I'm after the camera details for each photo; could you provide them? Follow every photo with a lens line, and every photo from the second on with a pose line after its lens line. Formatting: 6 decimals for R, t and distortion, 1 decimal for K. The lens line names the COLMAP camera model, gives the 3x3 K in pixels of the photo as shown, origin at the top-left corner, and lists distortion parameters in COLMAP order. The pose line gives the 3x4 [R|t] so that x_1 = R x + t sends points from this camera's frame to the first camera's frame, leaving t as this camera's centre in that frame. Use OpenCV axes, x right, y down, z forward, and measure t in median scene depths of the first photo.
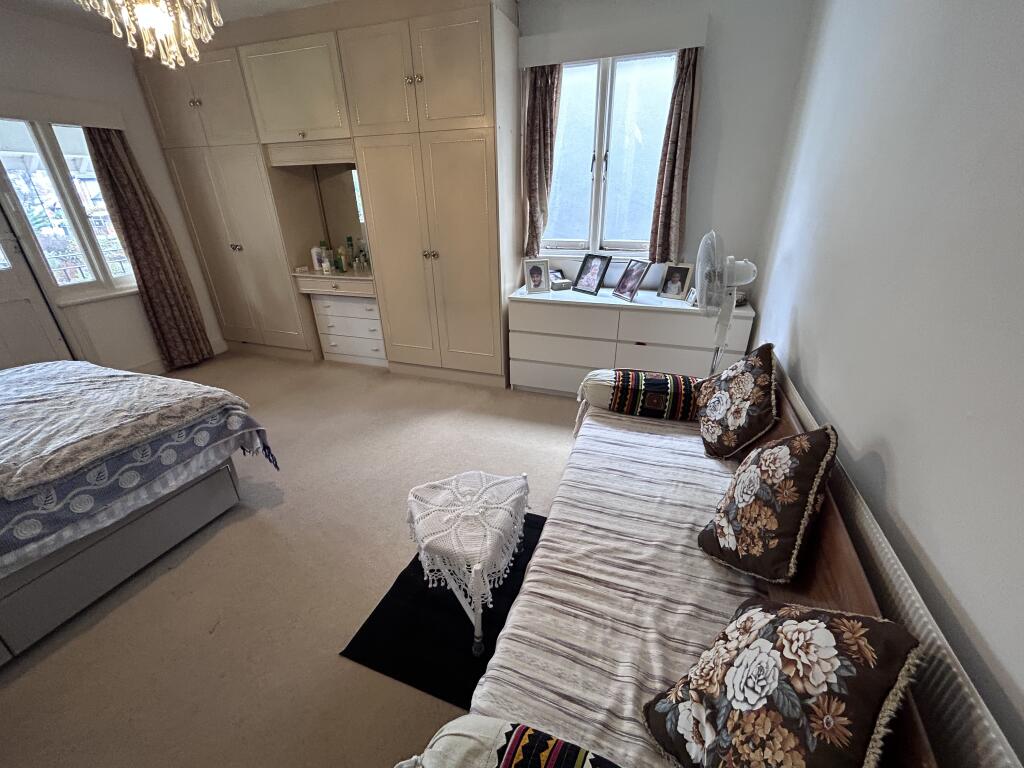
lens RADIAL K [[419.3, 0, 511.2], [0, 419.3, 384.2], [0, 0, 1]] dist [-0.000796, 0.000997]
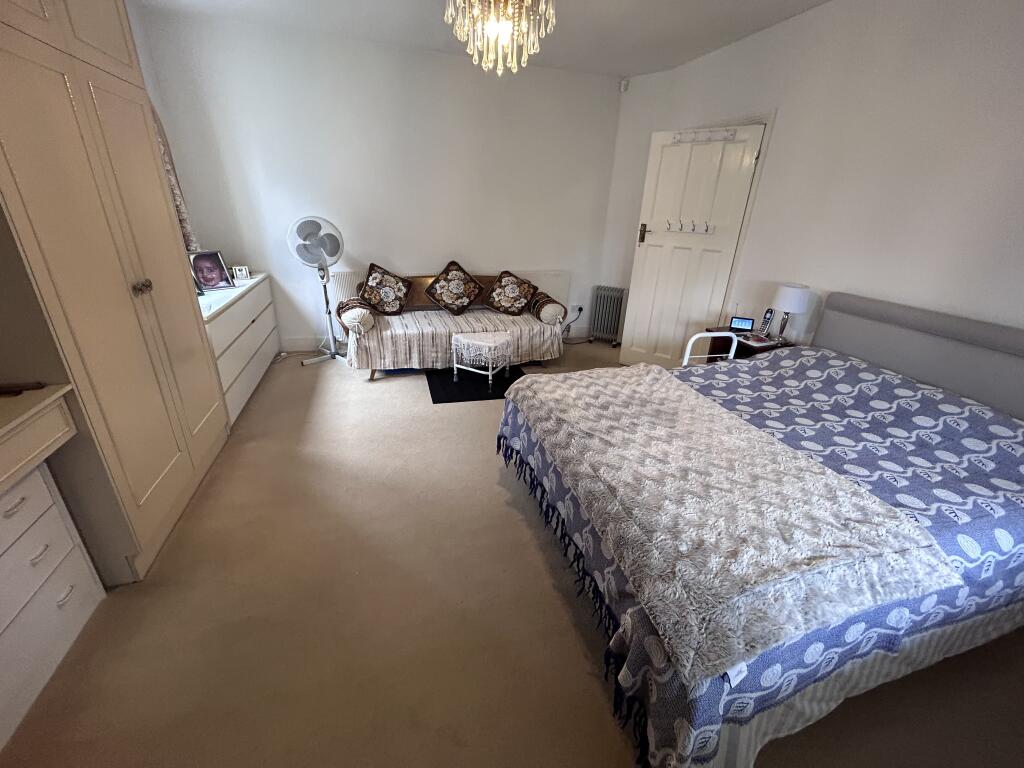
lens RADIAL K [[419.3, 0, 507.5], [0, 419.3, 381.1], [0, 0, 1]] dist [-0.000796, 0.000997]
pose [[-0.583212, -0.320690, 0.746339, -1.091699], [0.317136, 0.755974, 0.572650, -0.439911], [-0.747856, 0.570668, -0.339190, 1.028497]]
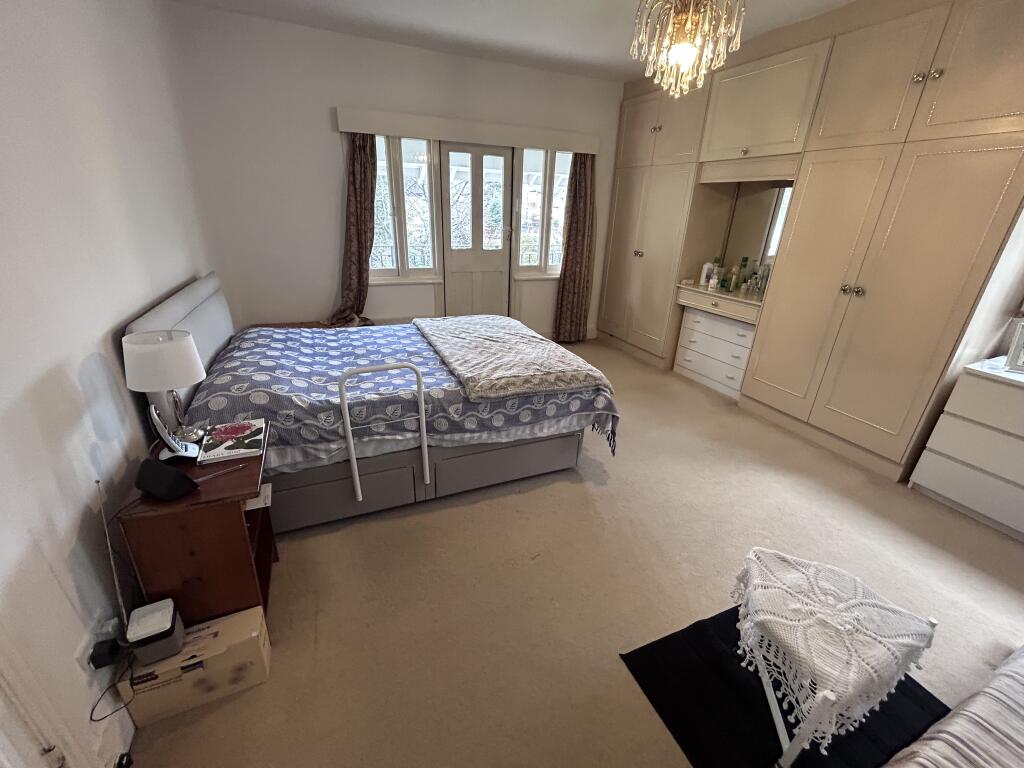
lens RADIAL K [[419.3, 0, 510.0], [0, 419.3, 383.8], [0, 0, 1]] dist [-0.000796, 0.000997]
pose [[0.687683, 0.319880, -0.651743, -0.069640], [-0.343222, 0.934293, 0.096409, 0.013632], [0.639759, 0.157394, 0.752287, -0.015771]]
